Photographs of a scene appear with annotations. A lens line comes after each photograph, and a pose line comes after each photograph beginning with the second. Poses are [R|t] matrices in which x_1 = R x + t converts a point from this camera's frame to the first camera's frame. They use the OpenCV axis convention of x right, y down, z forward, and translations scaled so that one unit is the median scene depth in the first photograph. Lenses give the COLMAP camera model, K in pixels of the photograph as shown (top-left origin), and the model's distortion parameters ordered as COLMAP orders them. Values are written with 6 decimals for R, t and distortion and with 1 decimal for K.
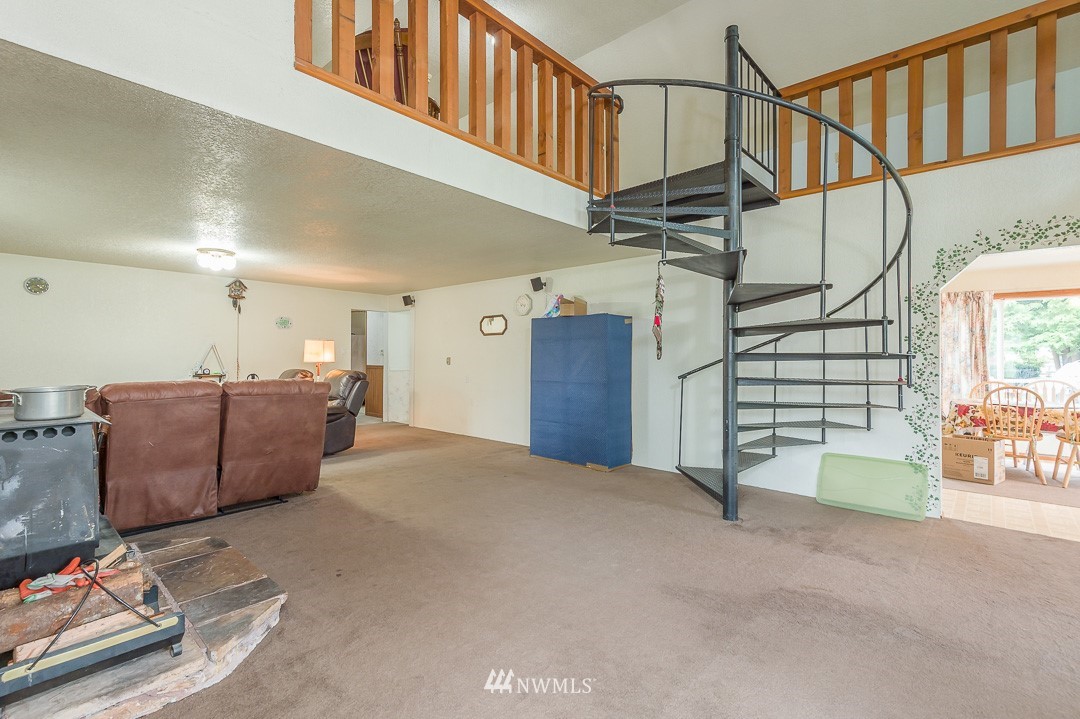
lens RADIAL K [[495.6, 0, 540.3], [0, 495.6, 356.7], [0, 0, 1]] dist [0.008452, -0.000170]
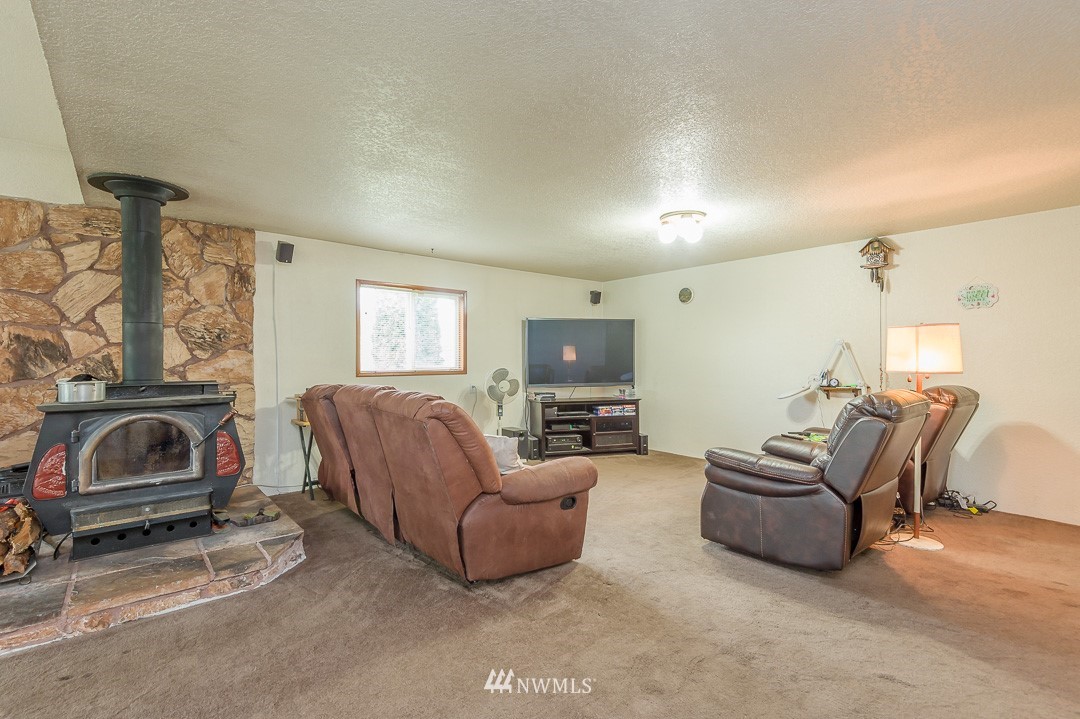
lens RADIAL K [[495.6, 0, 537.2], [0, 495.6, 358.3], [0, 0, 1]] dist [0.008452, -0.000170]
pose [[-0.147430, -0.007117, -0.989047, 0.075807], [0.000445, 0.999974, -0.007261, 0.000404], [0.989072, -0.001510, -0.147422, 0.699832]]
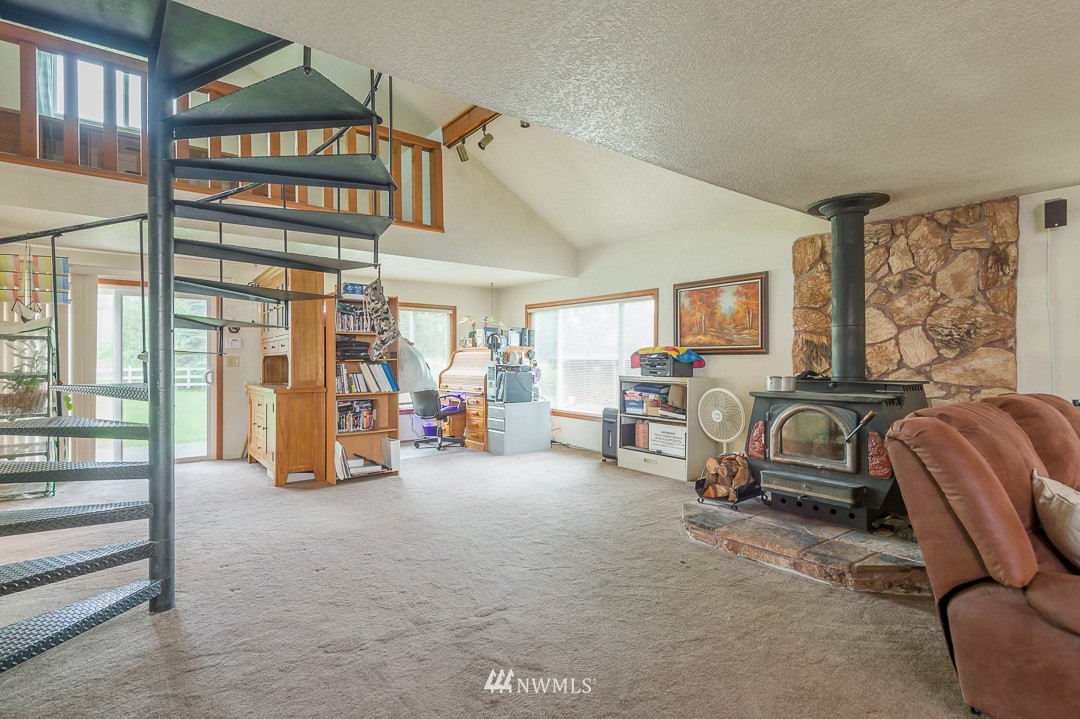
lens RADIAL K [[549.0, 0, 538.0], [0, 549.0, 360.4], [0, 0, 1]] dist [0.002519, -0.000410]
pose [[-0.981968, -0.004920, 0.188985, -0.117963], [-0.003856, 0.999975, 0.005995, -0.002588], [-0.189010, 0.005158, -0.981962, 0.883848]]
